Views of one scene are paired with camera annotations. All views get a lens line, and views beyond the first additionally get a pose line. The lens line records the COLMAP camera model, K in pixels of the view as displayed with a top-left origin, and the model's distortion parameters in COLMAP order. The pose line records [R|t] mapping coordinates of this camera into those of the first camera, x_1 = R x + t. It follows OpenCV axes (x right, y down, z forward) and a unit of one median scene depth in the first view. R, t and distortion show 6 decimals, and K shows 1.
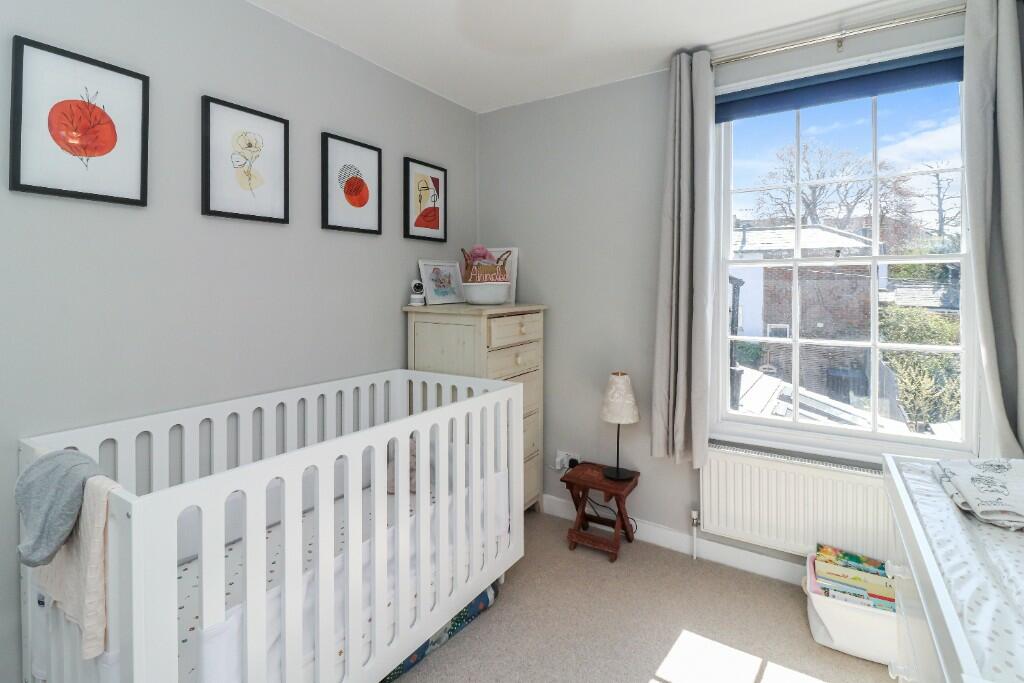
lens RADIAL K [[489.3, 0, 513.0], [0, 489.3, 299.7], [0, 0, 1]] dist [0.001834, -0.000203]
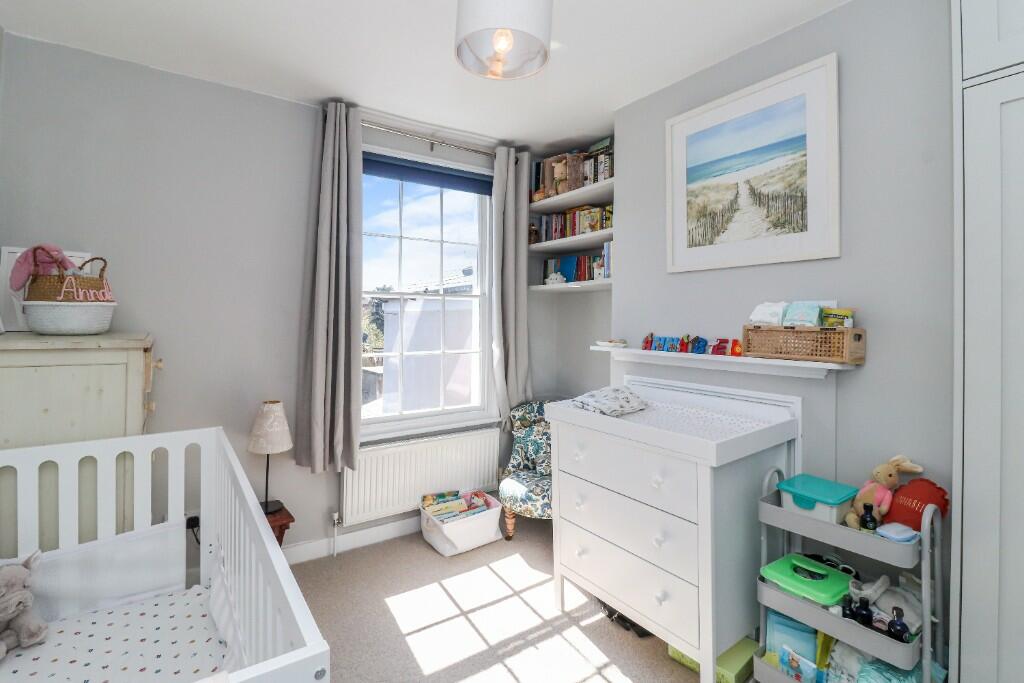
lens RADIAL K [[474.8, 0, 511.3], [0, 474.8, 332.3], [0, 0, 1]] dist [-0.012408, -0.000068]
pose [[0.386623, -0.024383, 0.921915, -0.509744], [0.020293, 0.999633, 0.017928, 0.008682], [-0.922014, 0.011778, 0.386976, 0.230559]]
